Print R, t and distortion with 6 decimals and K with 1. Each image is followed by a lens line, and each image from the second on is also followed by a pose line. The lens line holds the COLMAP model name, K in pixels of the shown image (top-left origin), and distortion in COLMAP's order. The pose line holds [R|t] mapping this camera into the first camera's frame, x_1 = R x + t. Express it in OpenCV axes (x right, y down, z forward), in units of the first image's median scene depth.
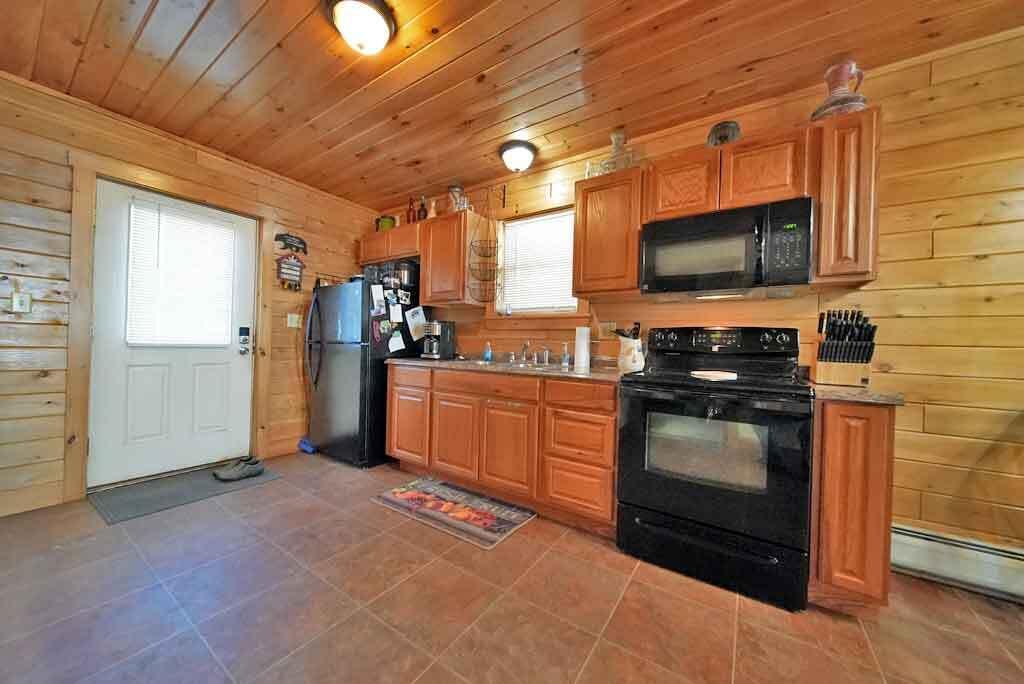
lens RADIAL K [[359.5, 0, 512.0], [0, 359.5, 342.0], [0, 0, 1]] dist [0.000255, -0.000503]
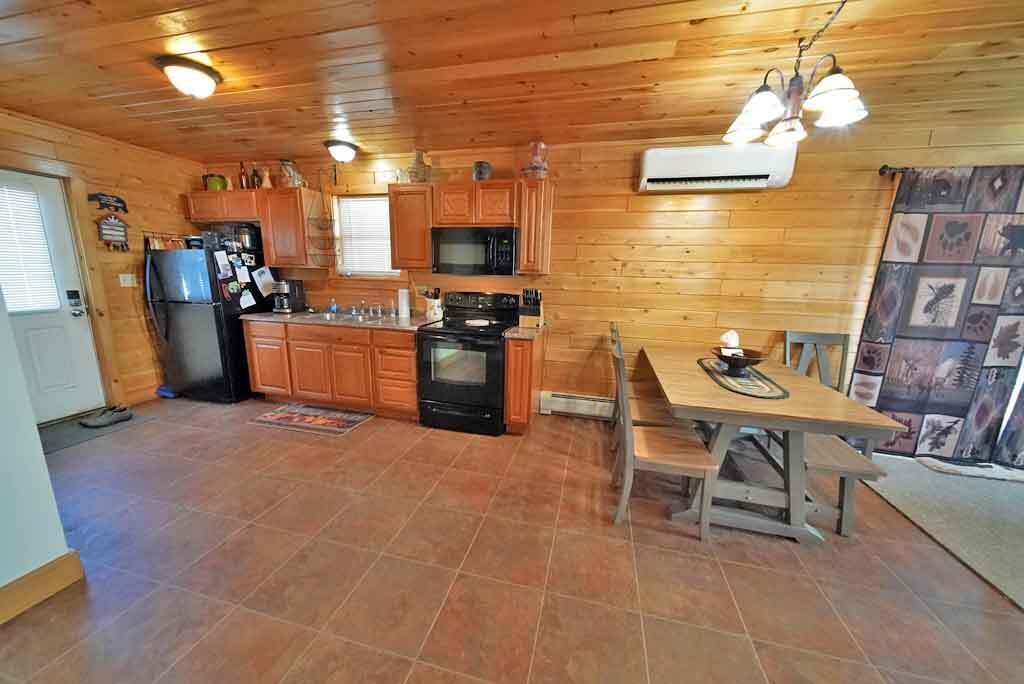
lens RADIAL K [[359.5, 0, 512.0], [0, 359.5, 342.0], [0, 0, 1]] dist [0.000255, -0.000503]
pose [[0.940626, -0.070264, 0.332092, 0.098449], [-0.001090, 0.977711, 0.209954, -0.117689], [-0.339442, -0.197850, 0.919584, -0.425476]]
